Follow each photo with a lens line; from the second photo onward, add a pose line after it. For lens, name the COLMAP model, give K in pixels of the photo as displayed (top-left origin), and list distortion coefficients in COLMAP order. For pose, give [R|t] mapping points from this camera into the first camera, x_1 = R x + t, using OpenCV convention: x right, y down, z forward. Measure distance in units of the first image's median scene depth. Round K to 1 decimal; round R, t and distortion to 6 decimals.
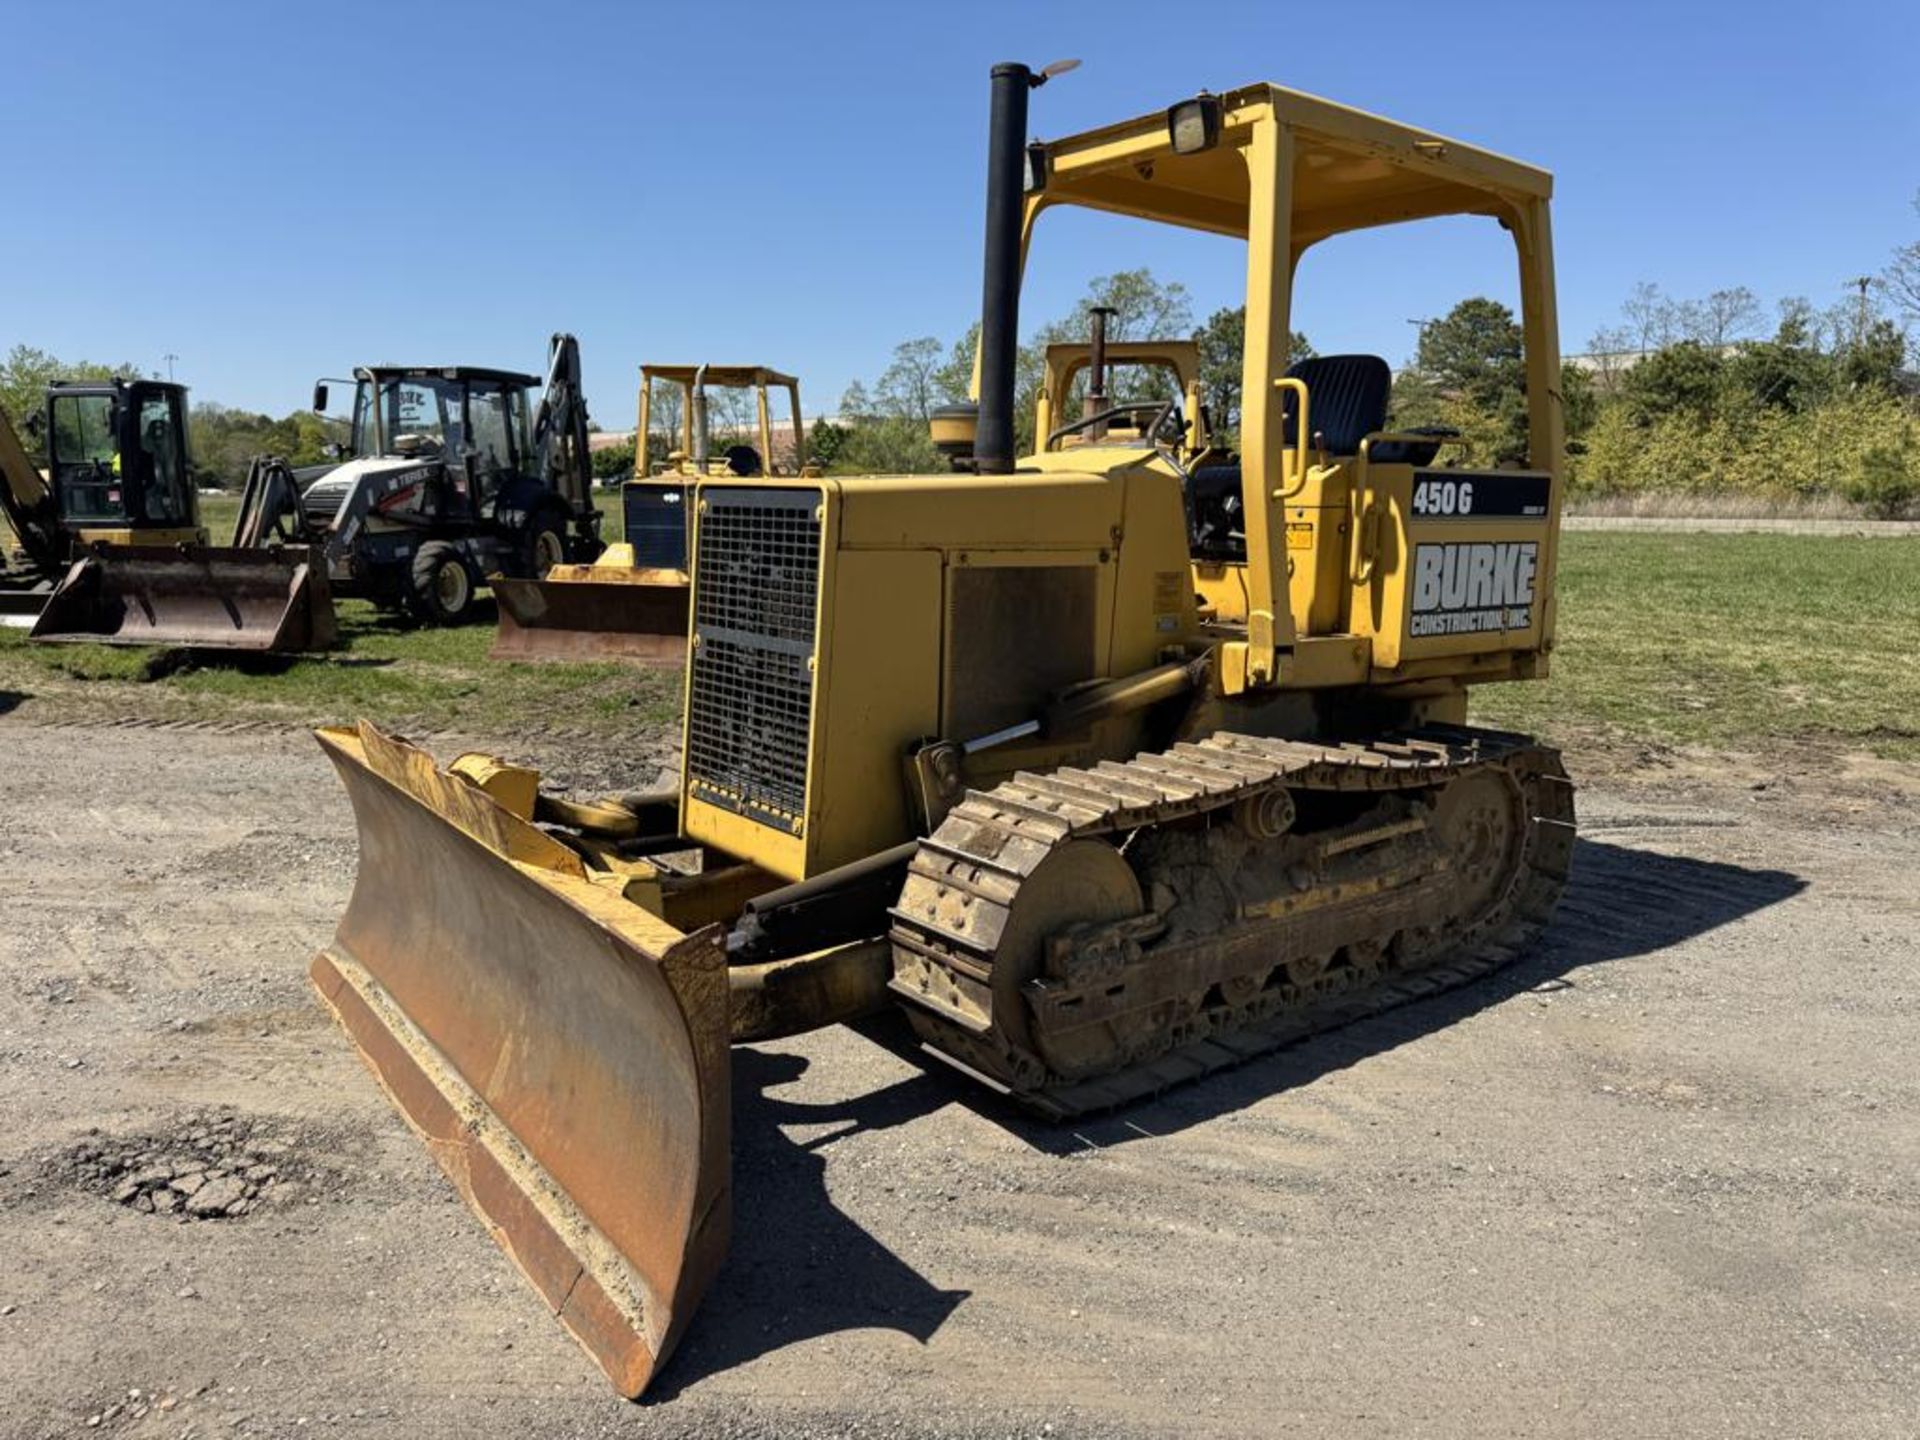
lens RADIAL K [[1365.4, 0, 960.1], [0, 1365.4, 725.9], [0, 0, 1]] dist [0.109826, -0.201453]
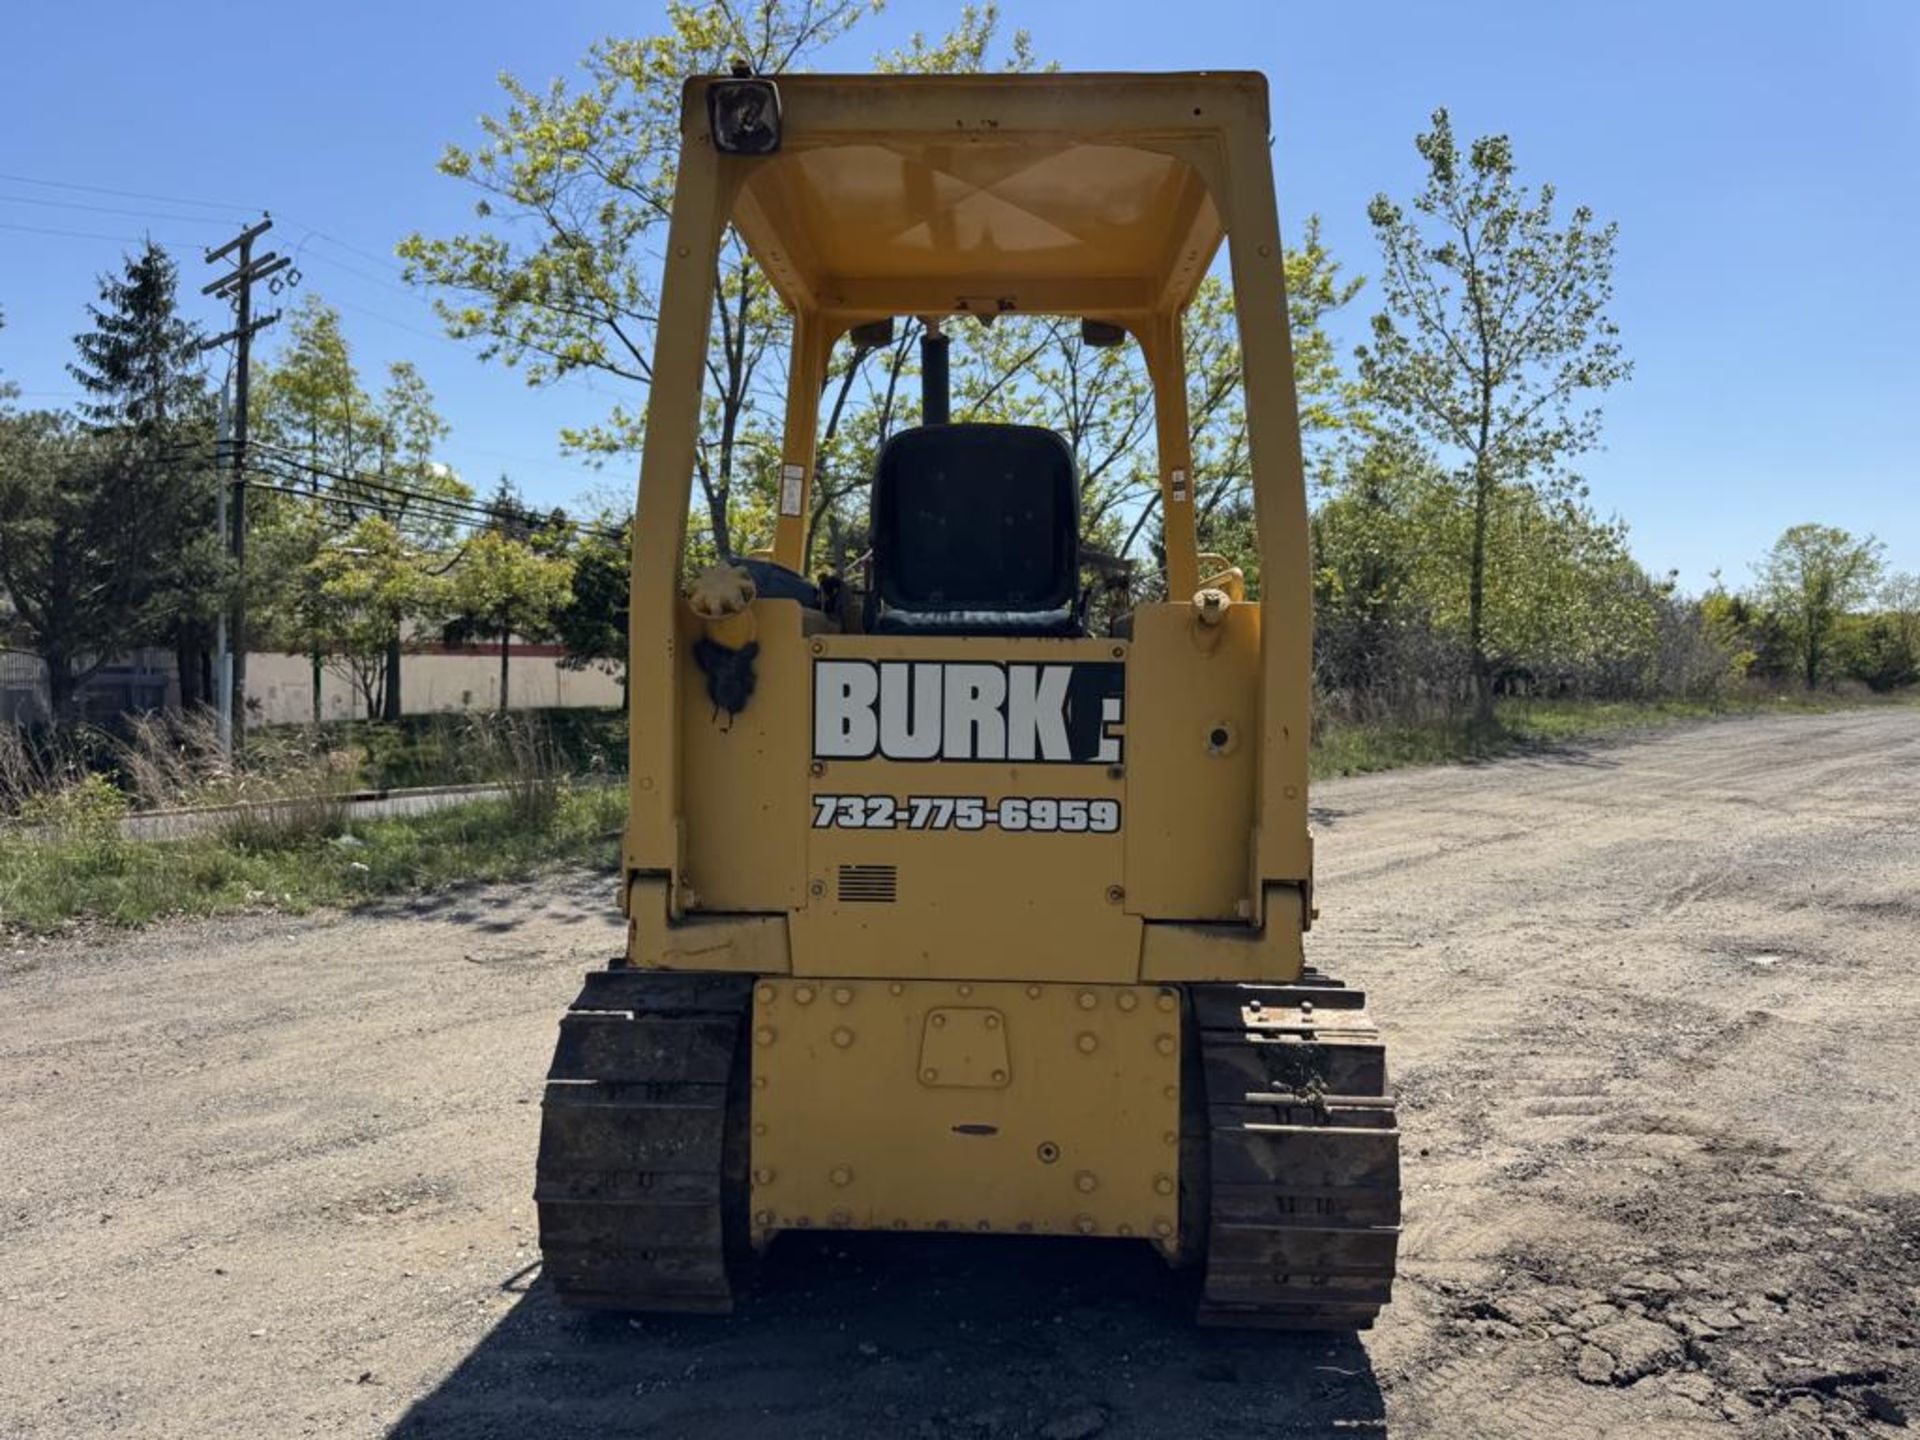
lens RADIAL K [[1398.5, 0, 966.9], [0, 1398.5, 668.3], [0, 0, 1]] dist [0.005168, 0.004647]
pose [[-0.640389, -0.014810, -0.767908, 0.872165], [-0.146036, 0.983923, 0.102809, -0.257871], [0.754040, 0.177980, -0.632256, 1.615337]]
